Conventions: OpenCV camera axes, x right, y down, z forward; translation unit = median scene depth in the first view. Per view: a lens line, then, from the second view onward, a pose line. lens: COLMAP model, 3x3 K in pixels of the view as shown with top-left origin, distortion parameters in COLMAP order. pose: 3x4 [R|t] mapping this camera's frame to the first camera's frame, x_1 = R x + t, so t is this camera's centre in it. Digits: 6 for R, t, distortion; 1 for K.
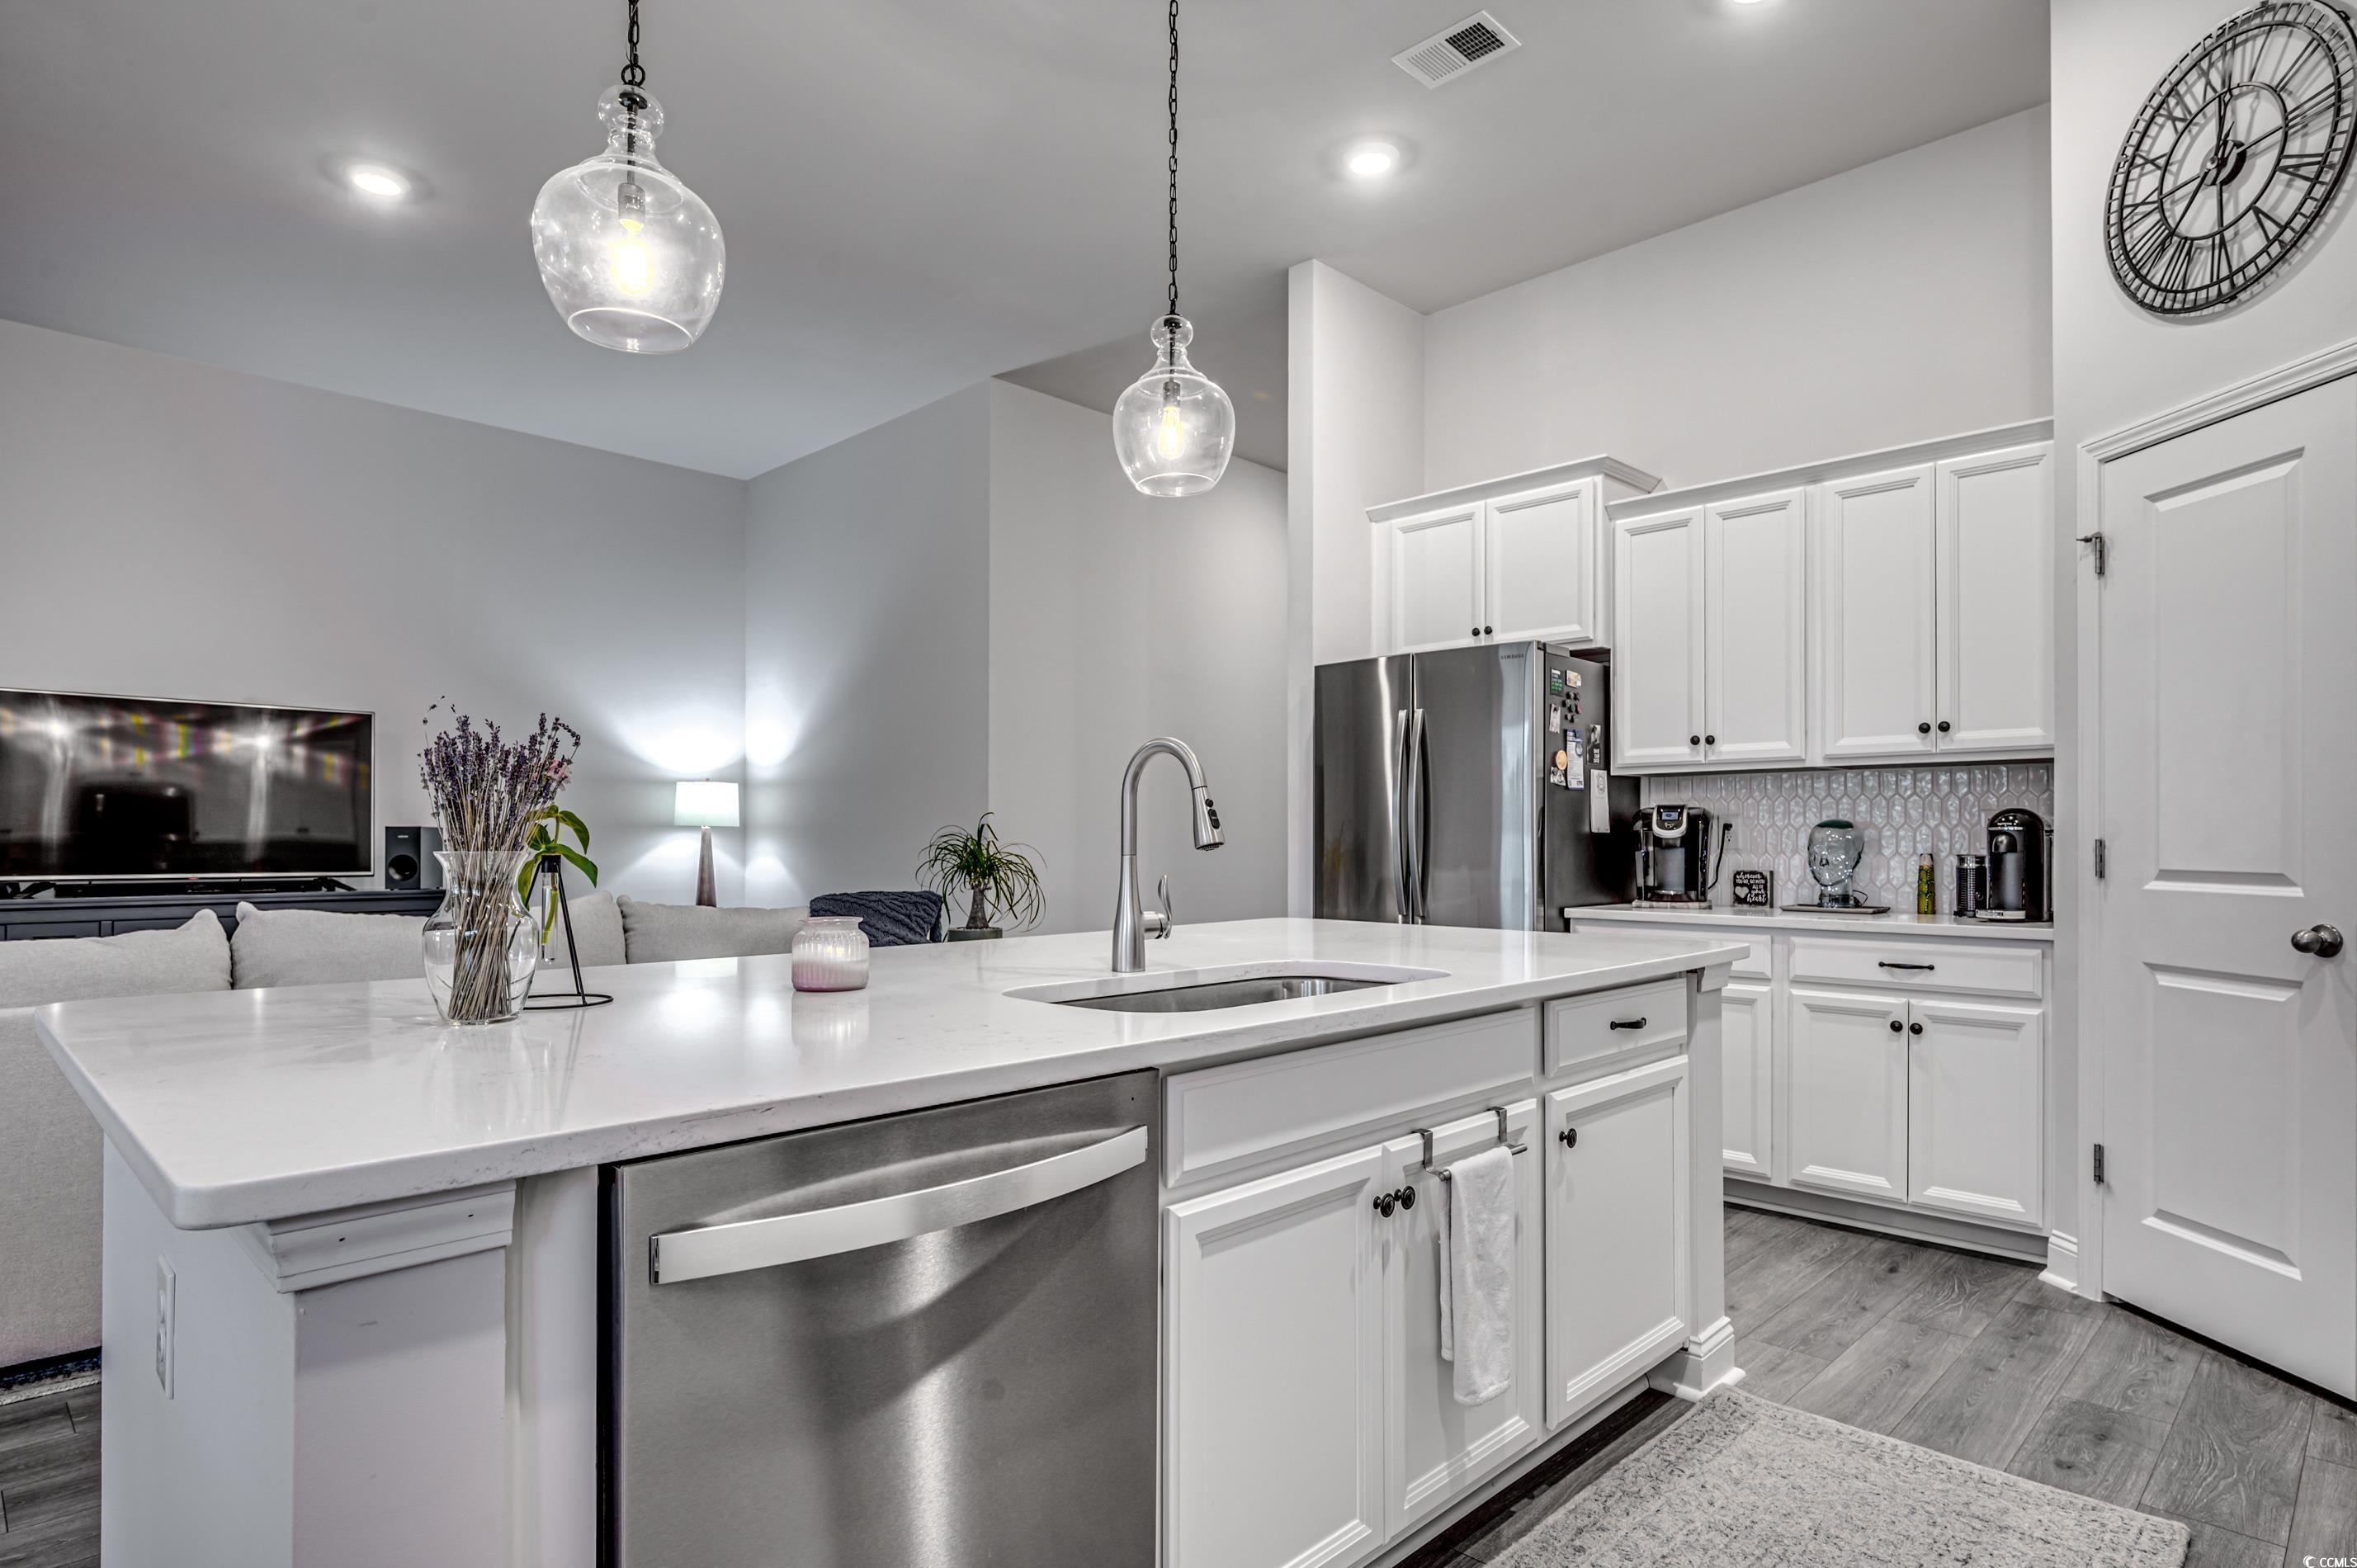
lens RADIAL K [[1271.9, 0, 1182.0], [0, 1271.9, 842.2], [0, 0, 1]] dist [-0.000773, -0.000473]
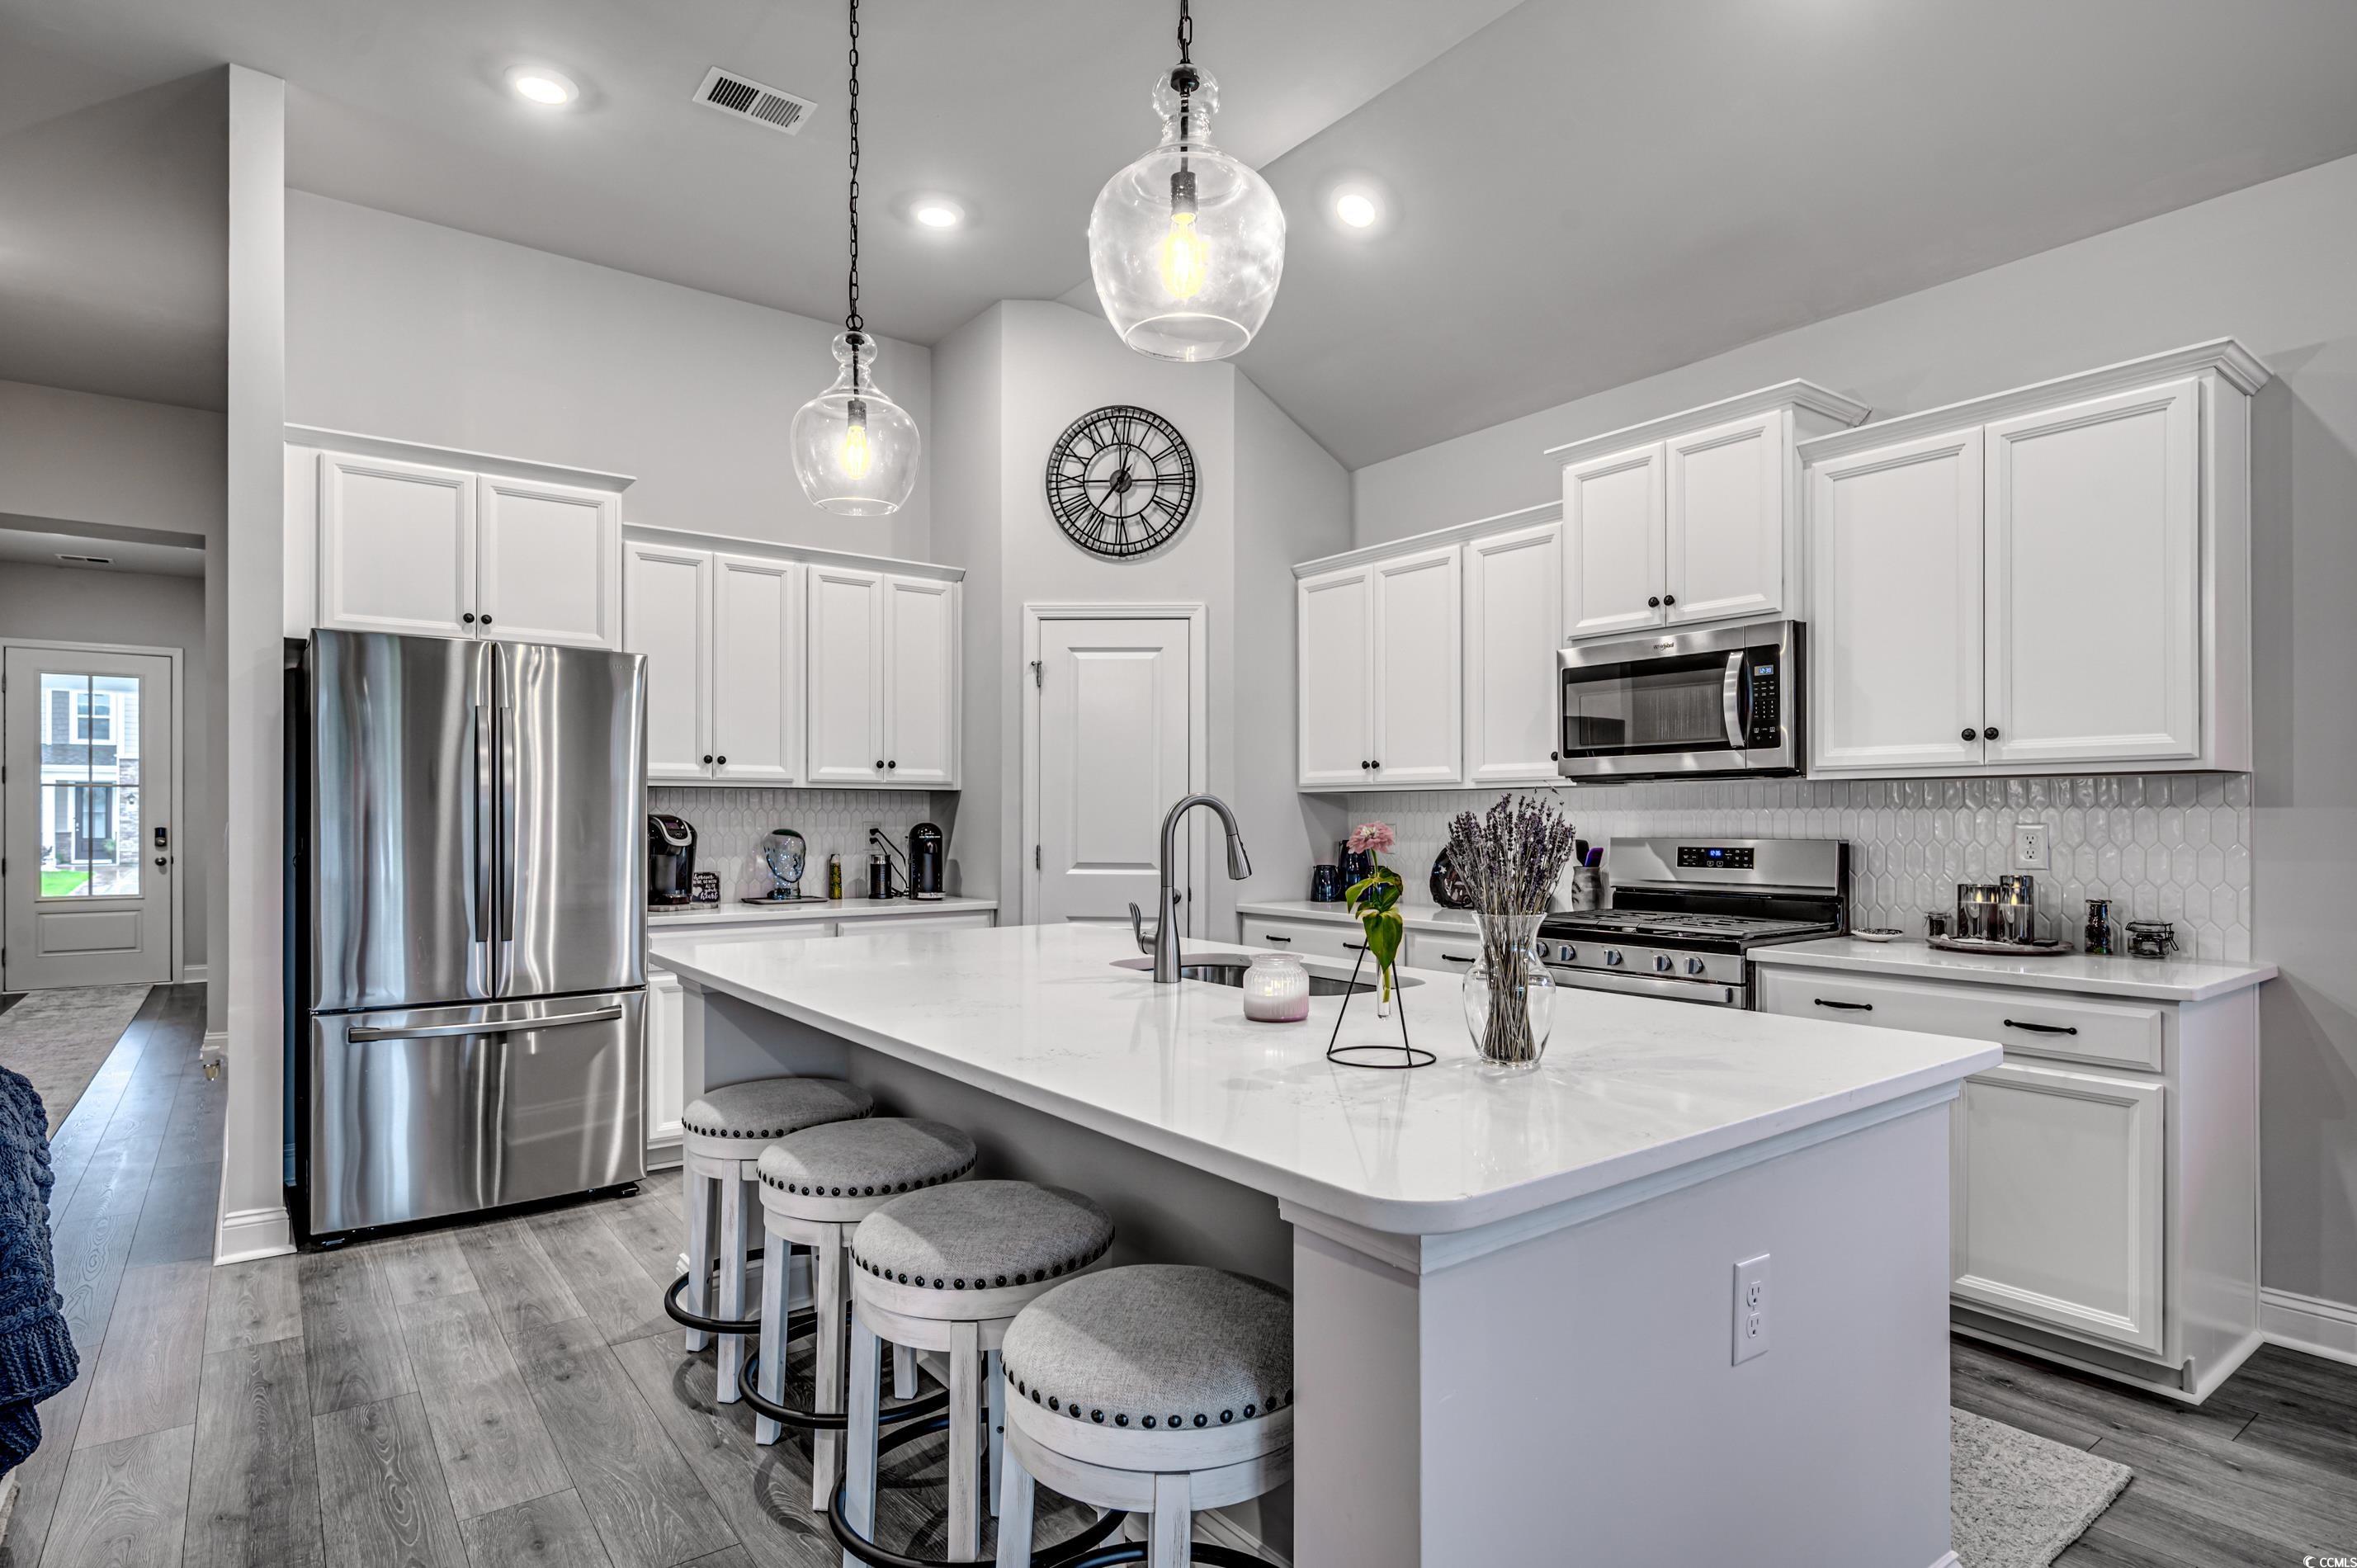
lens RADIAL K [[1229.4, 0, 1190.1], [0, 1229.4, 819.5], [0, 0, 1]] dist [-0.003193, -0.000902]
pose [[0.144961, 0.005083, 0.989424, -0.865922], [0.000512, 0.999986, -0.005213, -0.028560], [-0.989437, 0.001262, 0.144957, 0.589830]]
